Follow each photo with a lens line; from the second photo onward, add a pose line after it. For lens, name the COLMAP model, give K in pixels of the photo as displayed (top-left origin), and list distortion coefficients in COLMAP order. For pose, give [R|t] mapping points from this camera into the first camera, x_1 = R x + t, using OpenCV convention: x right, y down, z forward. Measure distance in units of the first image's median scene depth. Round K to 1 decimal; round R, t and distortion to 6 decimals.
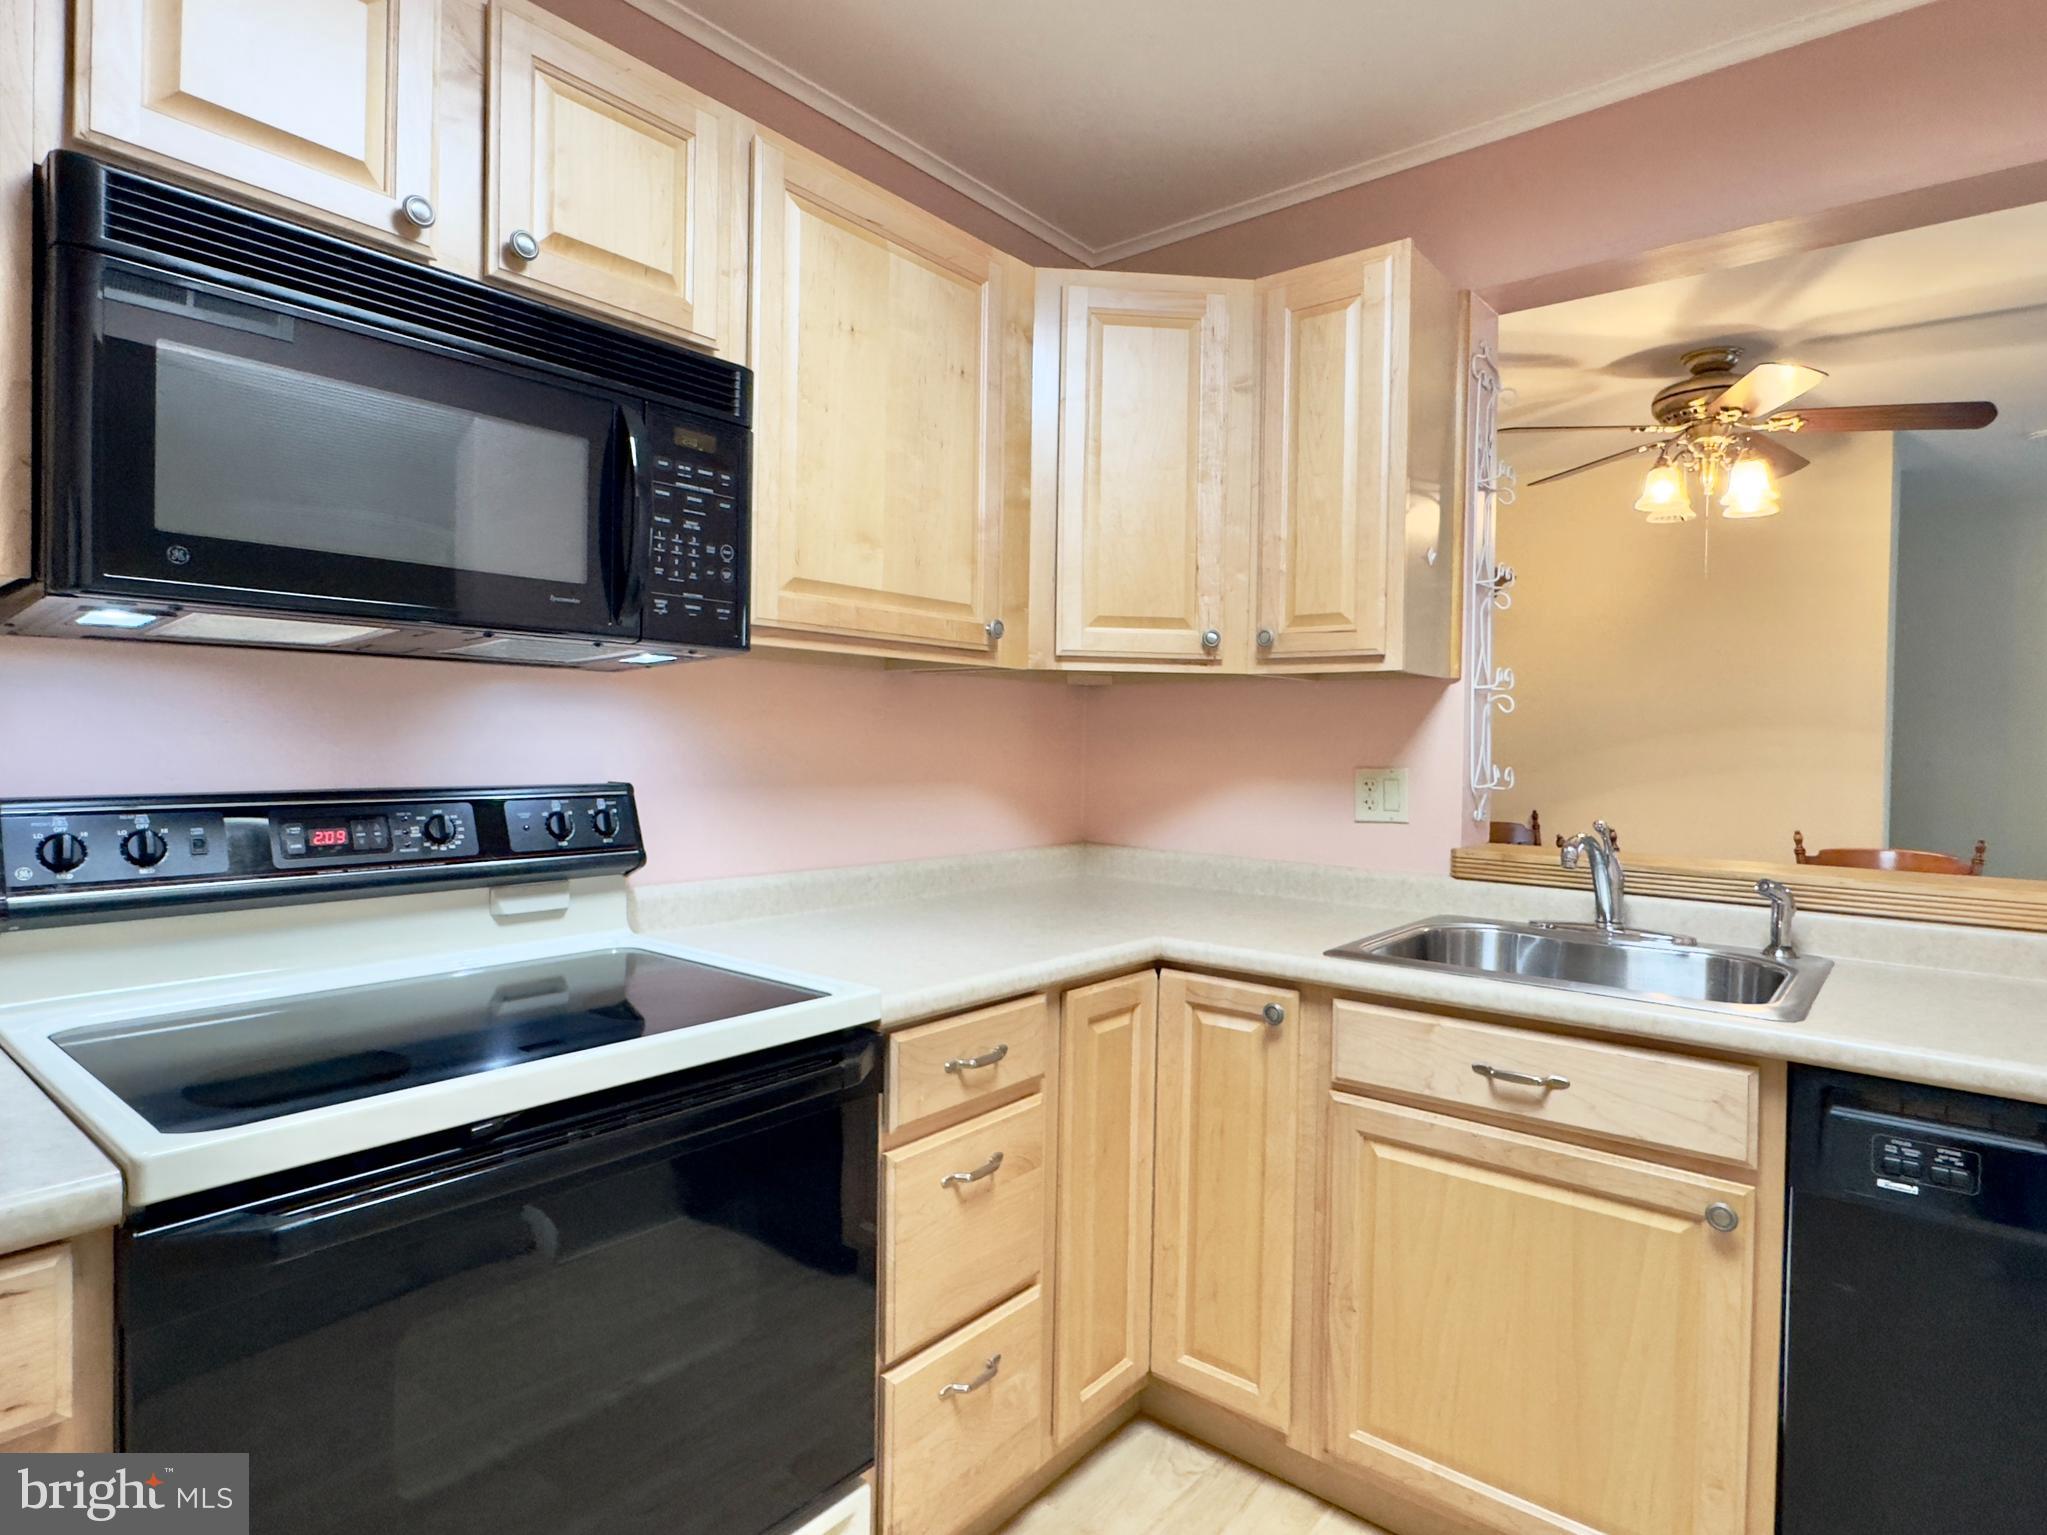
lens RADIAL K [[1097.4, 0, 1023.5], [0, 1097.4, 767.5], [0, 0, 1]] dist [-0.001113, 0.000020]
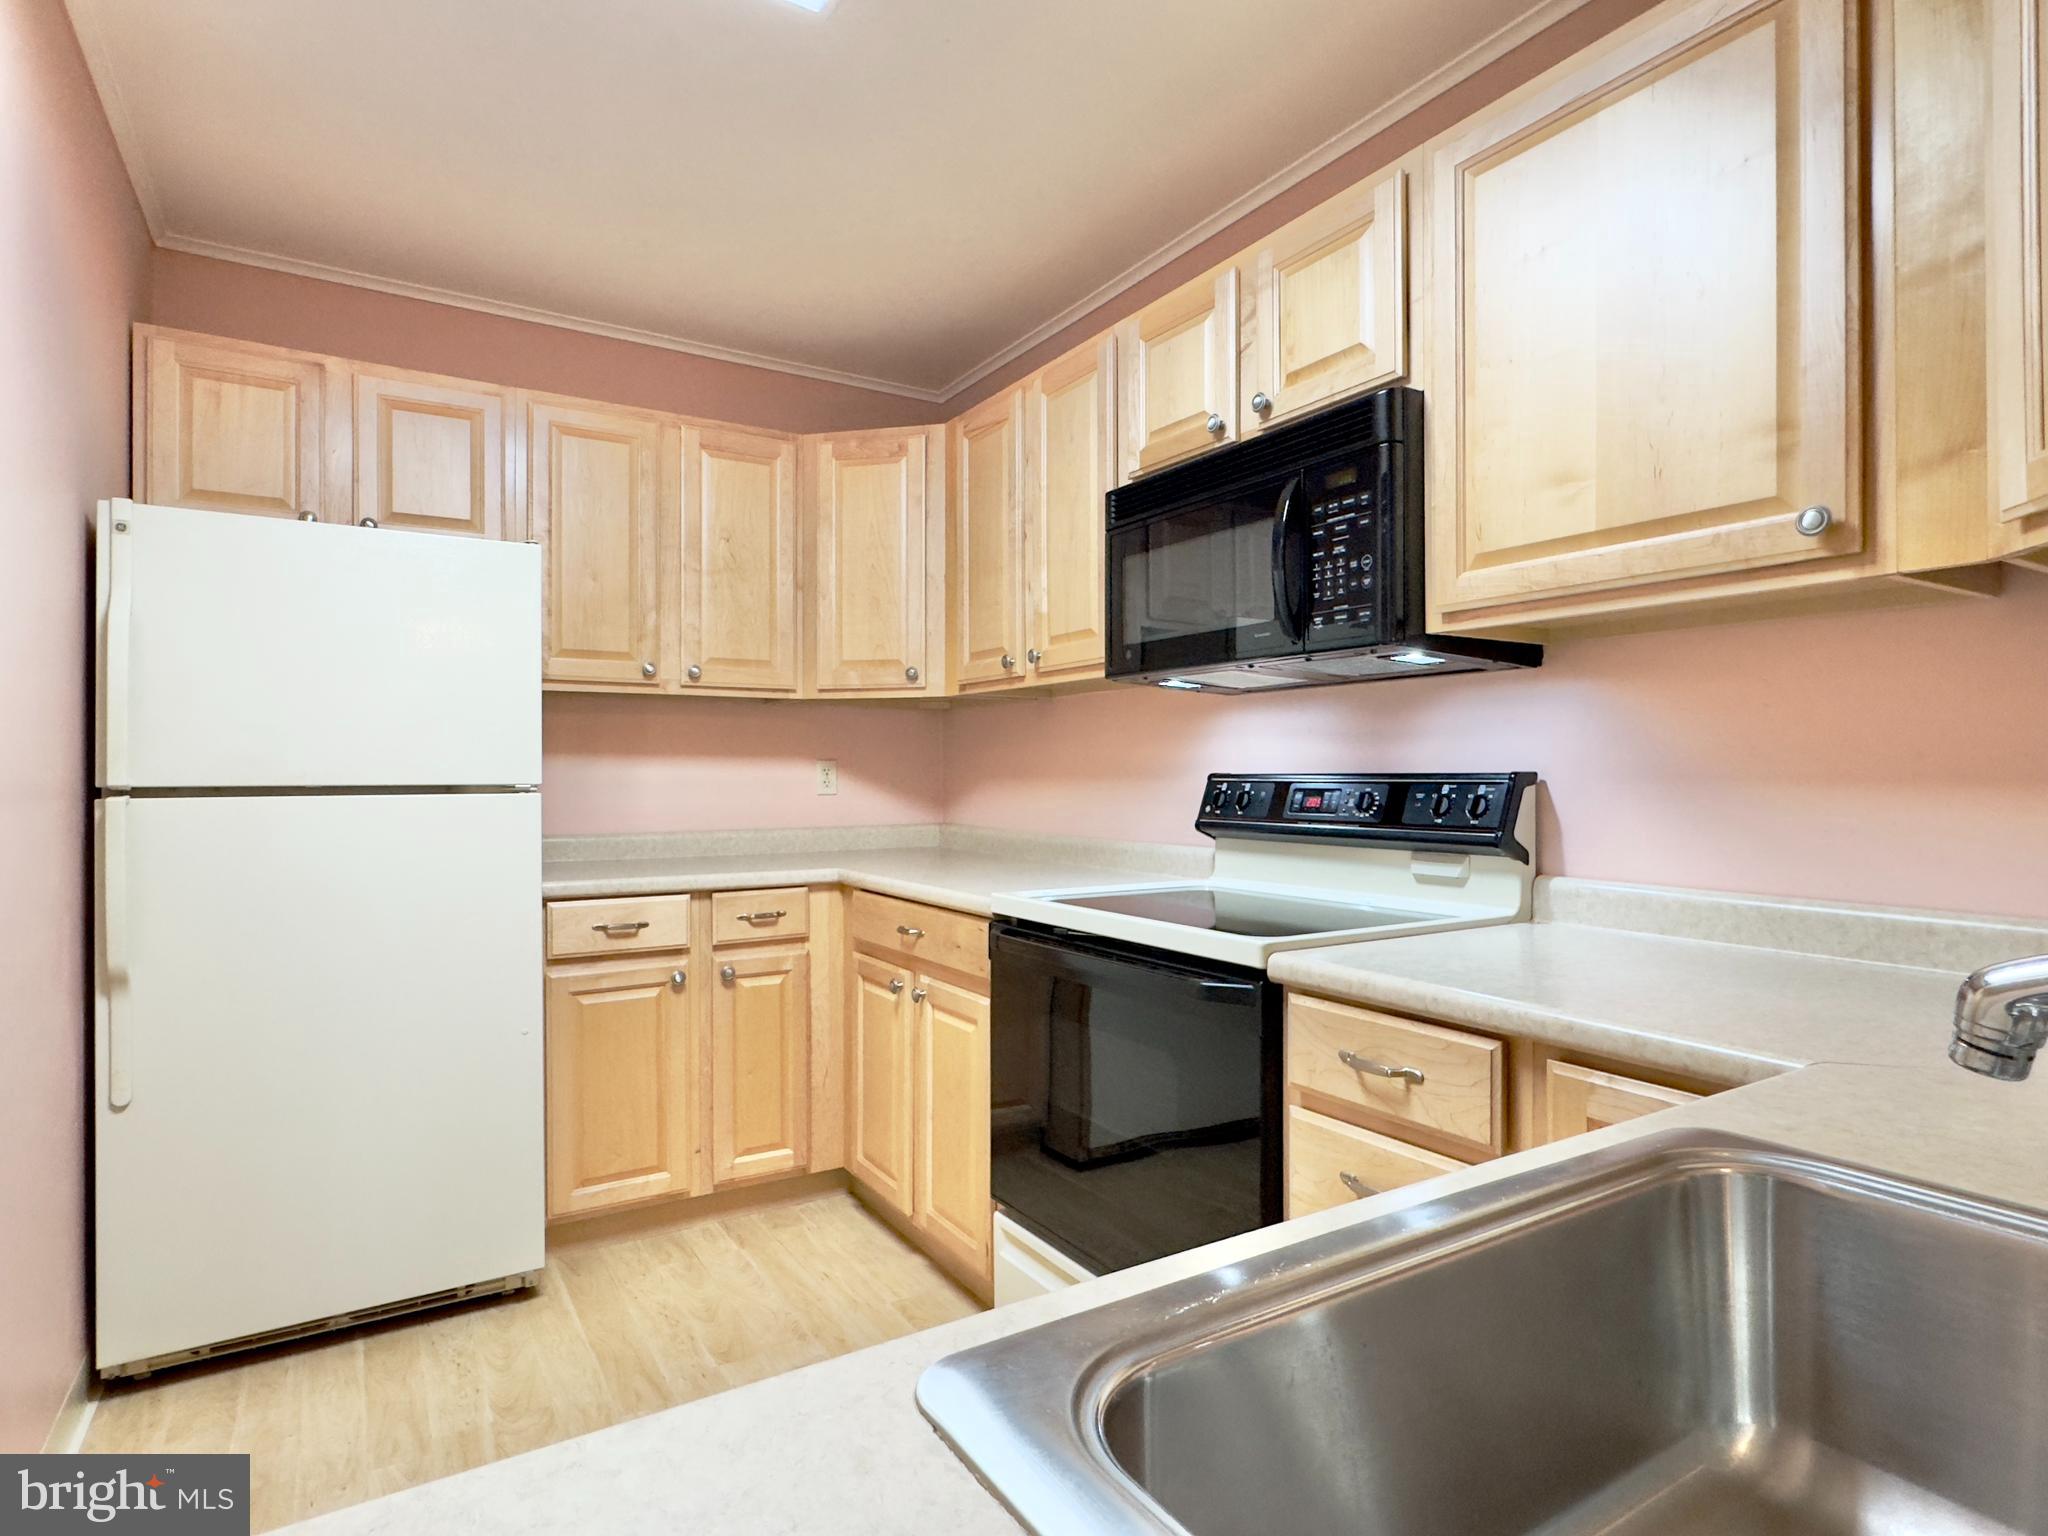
lens RADIAL K [[1097.9, 0, 1024.0], [0, 1097.9, 768.0], [0, 0, 1]] dist [-0.001113, 0.000020]
pose [[-0.306338, -0.020152, -0.951709, 0.936891], [-0.024659, 0.999608, -0.013229, 0.043278], [0.951603, 0.019415, -0.306715, 1.032933]]
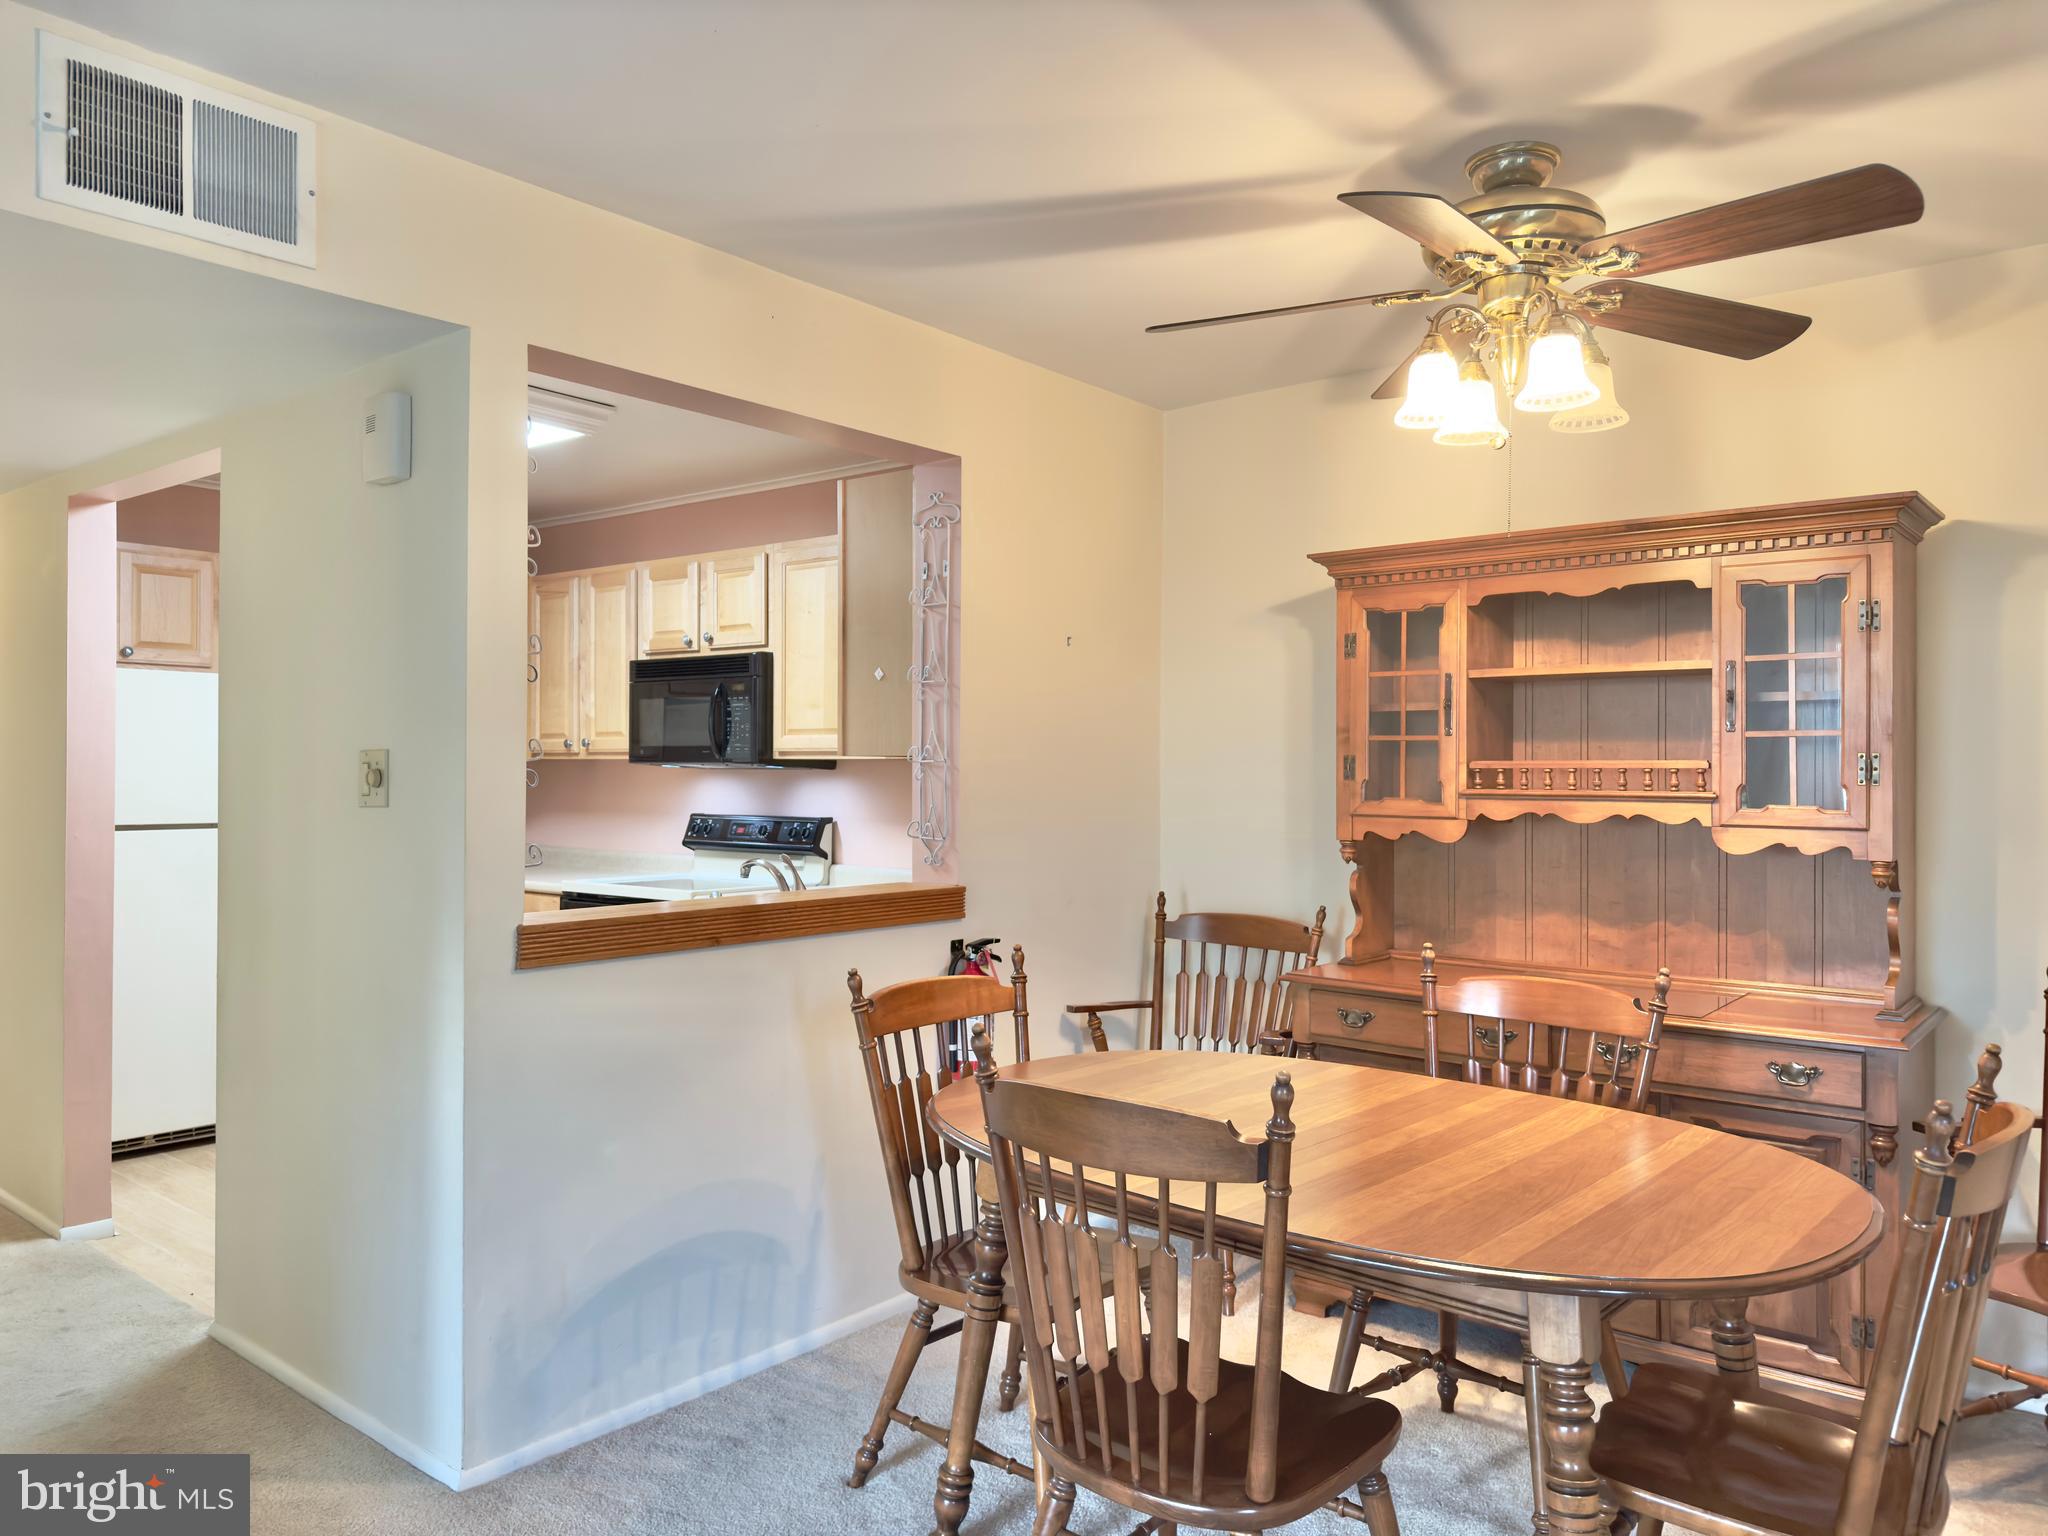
lens RADIAL K [[1305.9, 0, 1024.0], [0, 1305.9, 768.0], [0, 0, 1]] dist [0.004154, 0.000575]
pose [[0.046185, -0.019283, -0.998747, 2.871279], [-0.021461, 0.999564, -0.020291, -0.050719], [0.998702, 0.022372, 0.045751, 1.534742]]
